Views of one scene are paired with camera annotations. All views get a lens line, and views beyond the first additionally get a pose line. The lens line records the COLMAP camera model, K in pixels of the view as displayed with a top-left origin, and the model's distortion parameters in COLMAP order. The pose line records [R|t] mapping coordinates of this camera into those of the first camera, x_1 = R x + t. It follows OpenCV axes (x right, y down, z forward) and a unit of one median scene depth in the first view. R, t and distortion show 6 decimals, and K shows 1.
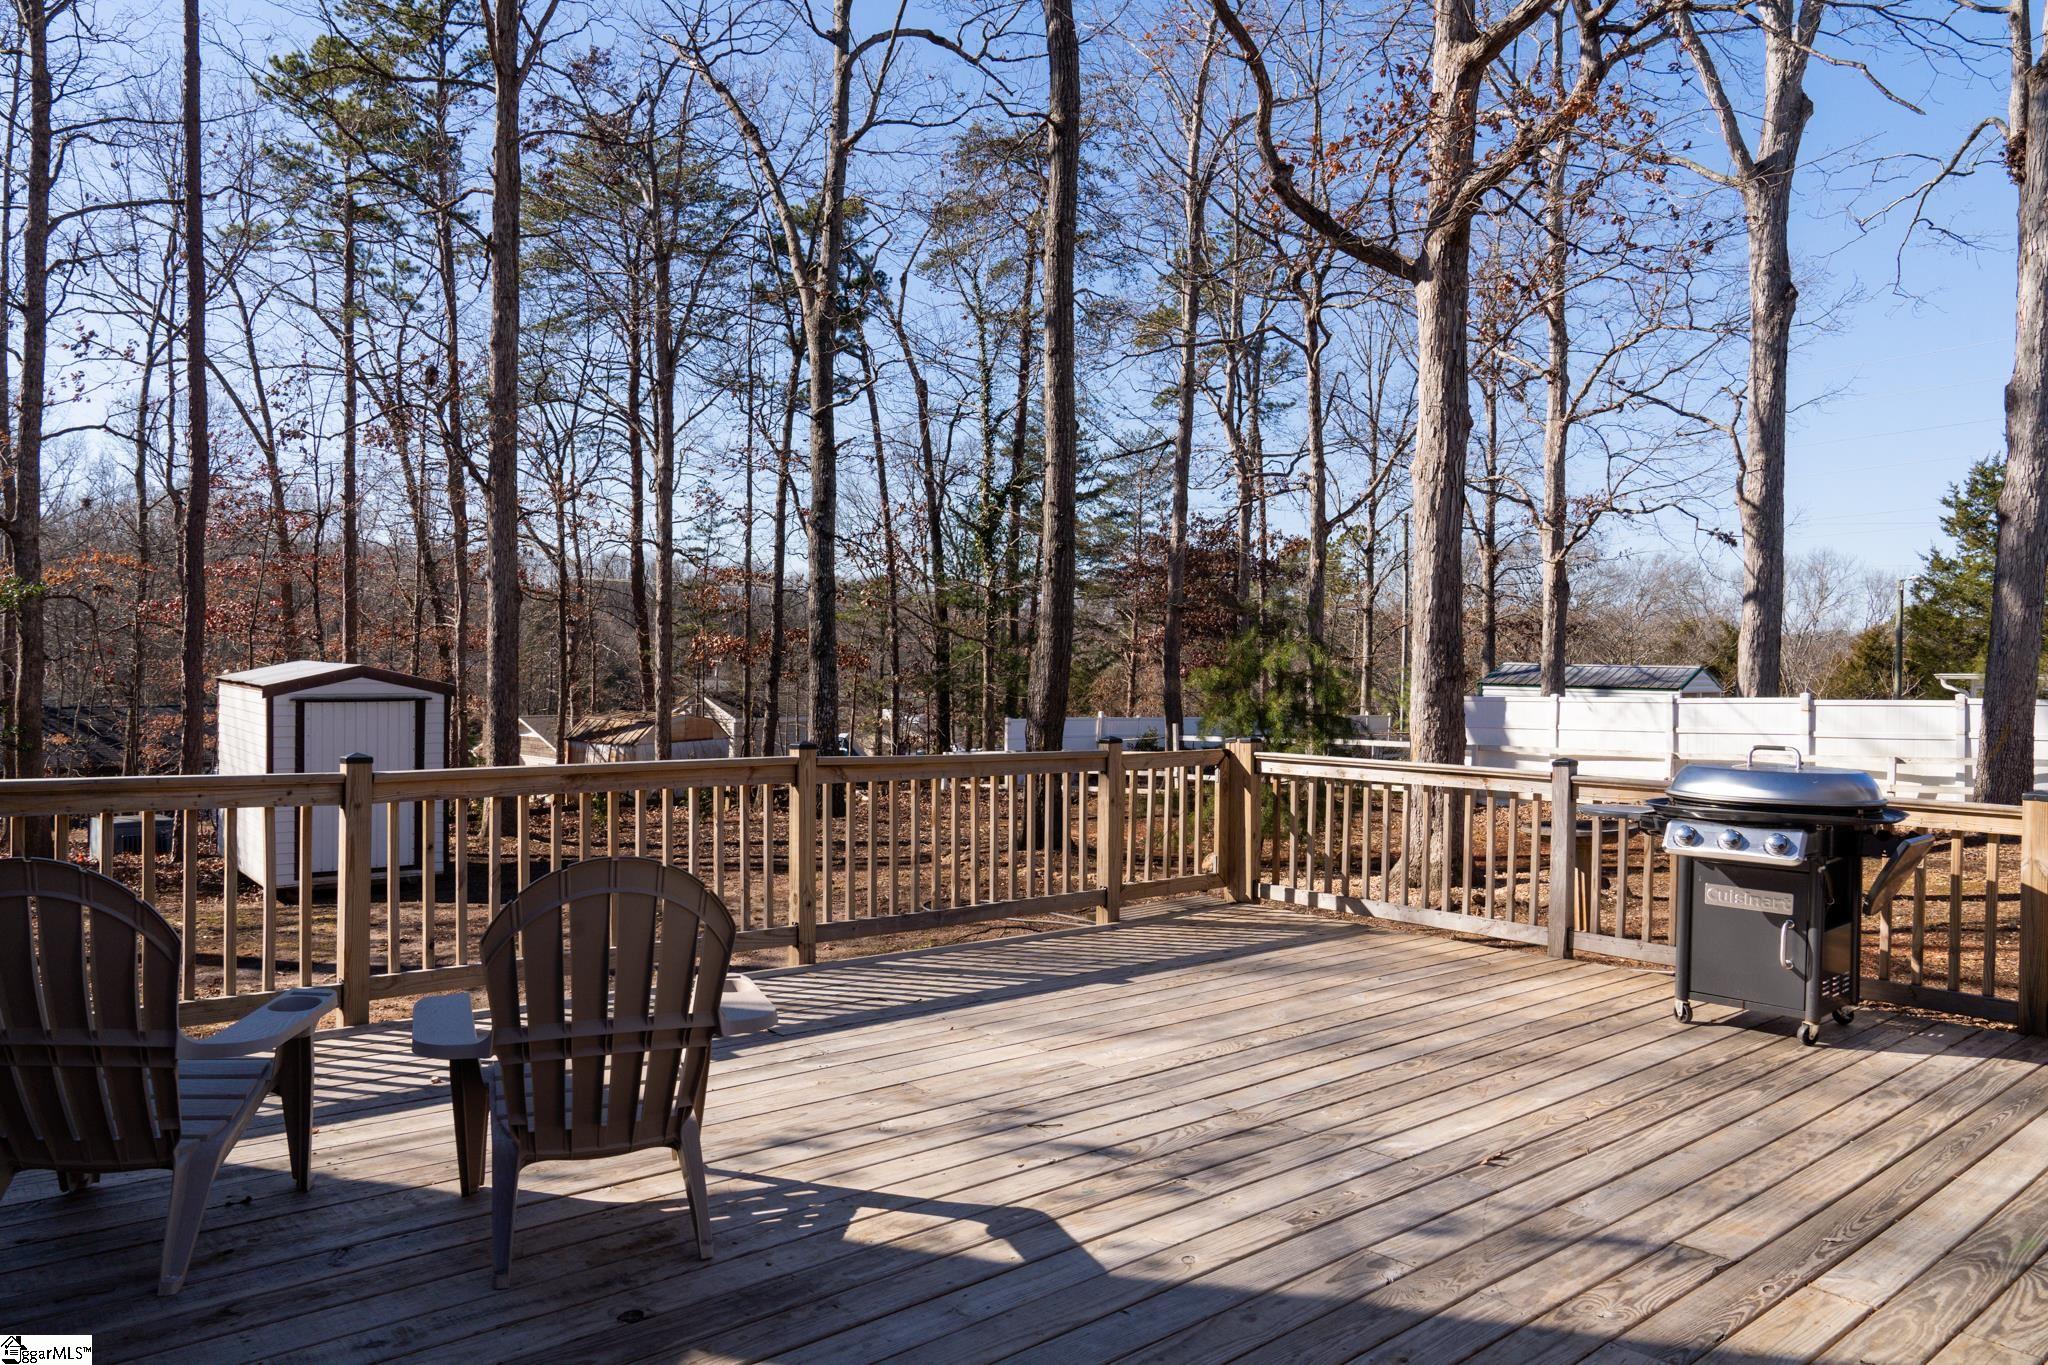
lens RADIAL K [[1401.9, 0, 1013.5], [0, 1401.9, 688.3], [0, 0, 1]] dist [-0.025771, 0.013067]
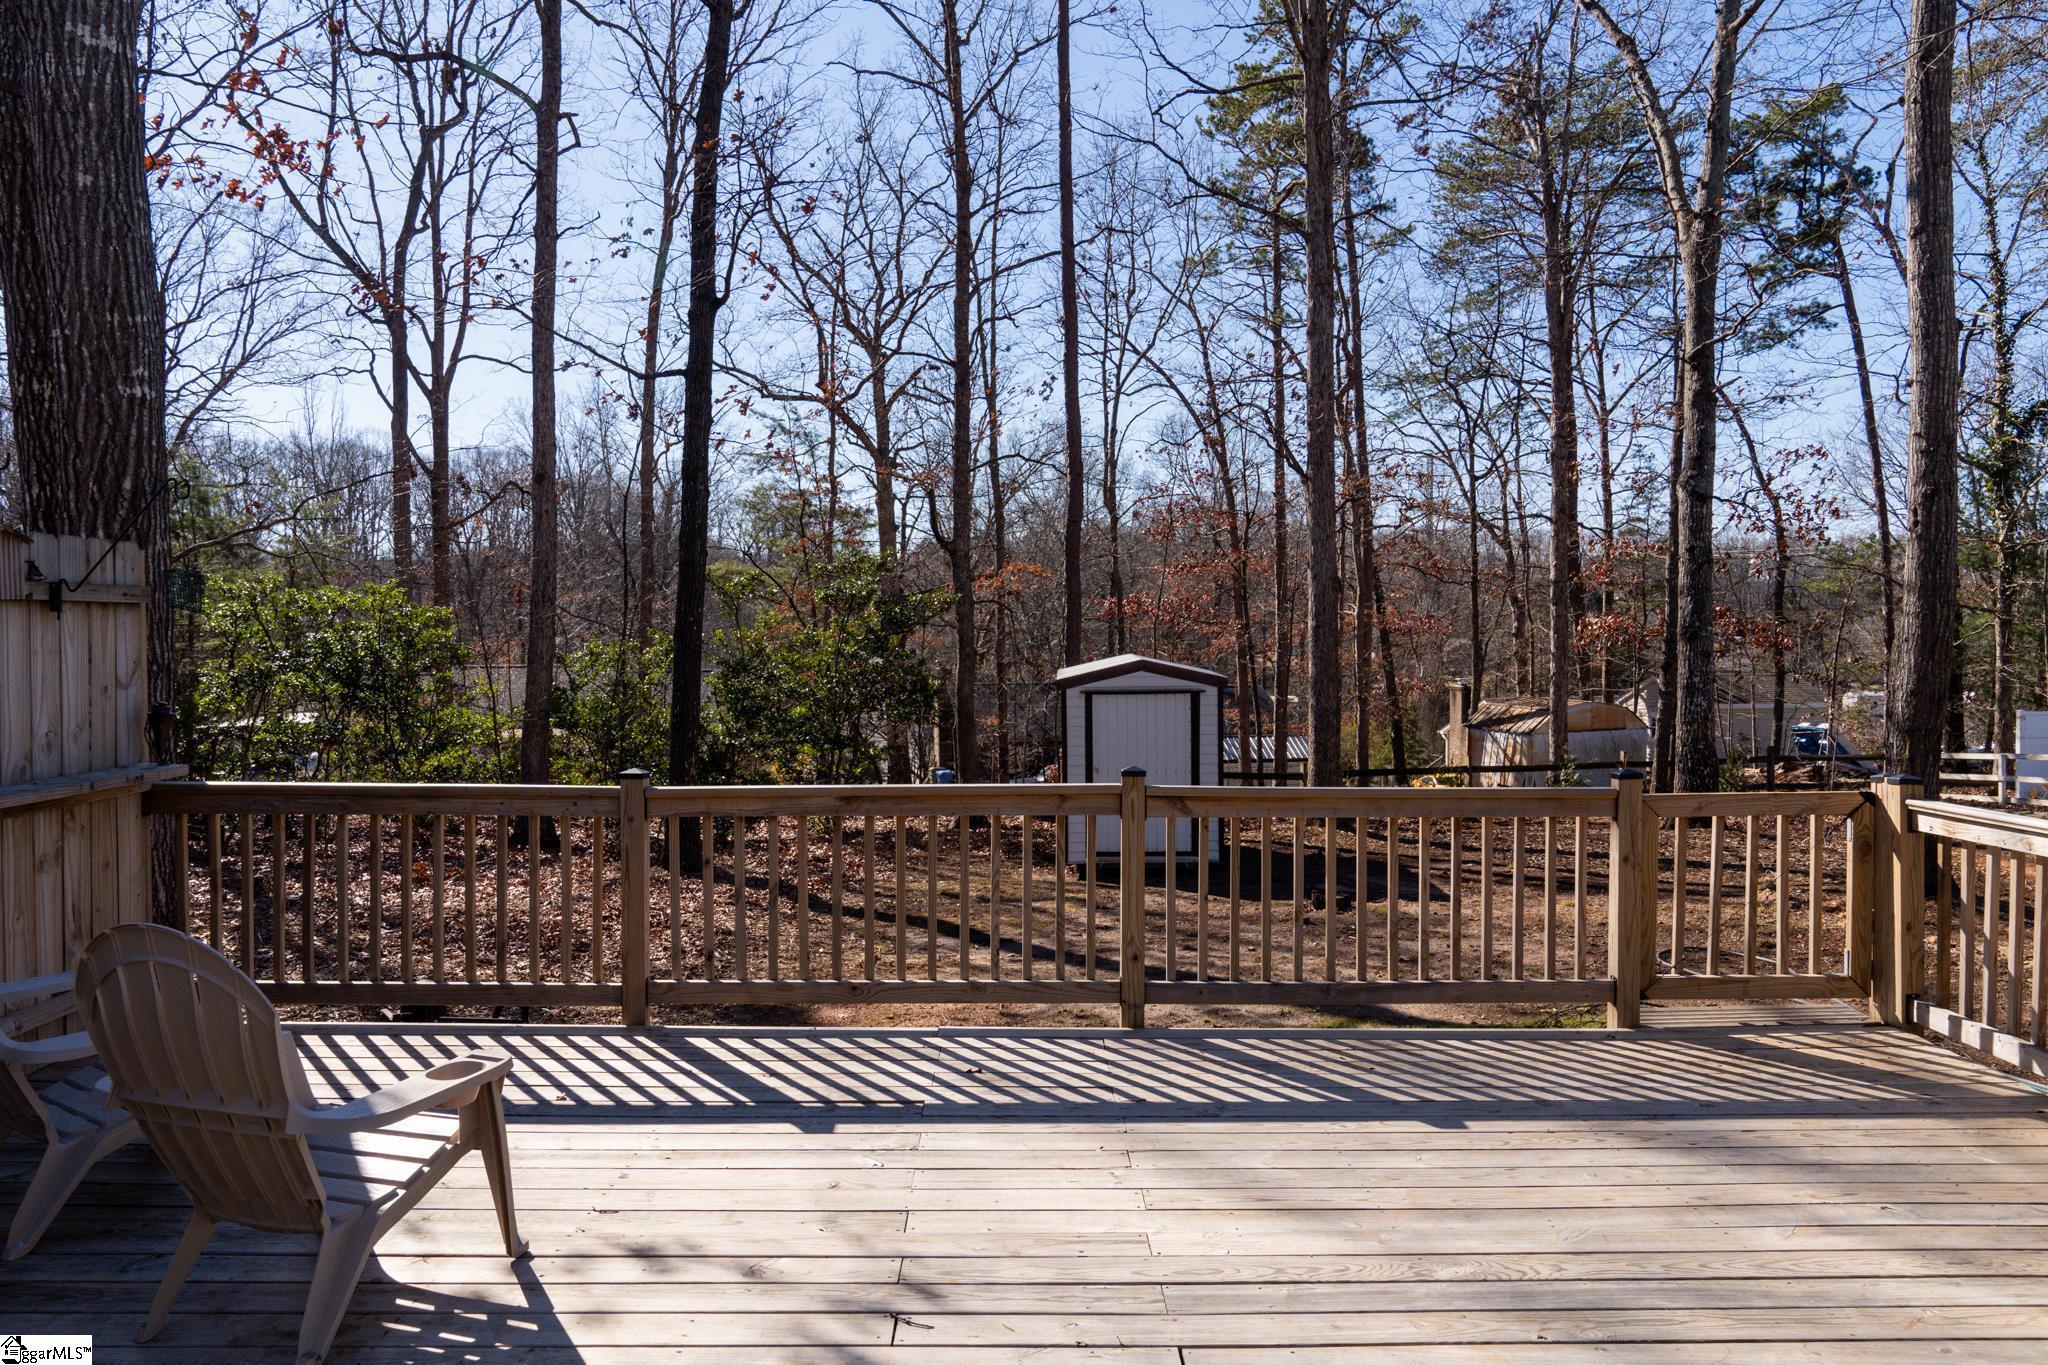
lens RADIAL K [[1401.9, 0, 1026.8], [0, 1401.9, 679.0], [0, 0, 1]] dist [-0.025771, 0.013067]
pose [[0.763878, 0.000392, -0.645361, 0.102077], [0.005157, 0.999964, 0.006711, -0.006251], [0.645340, -0.008454, 0.763848, 0.088668]]
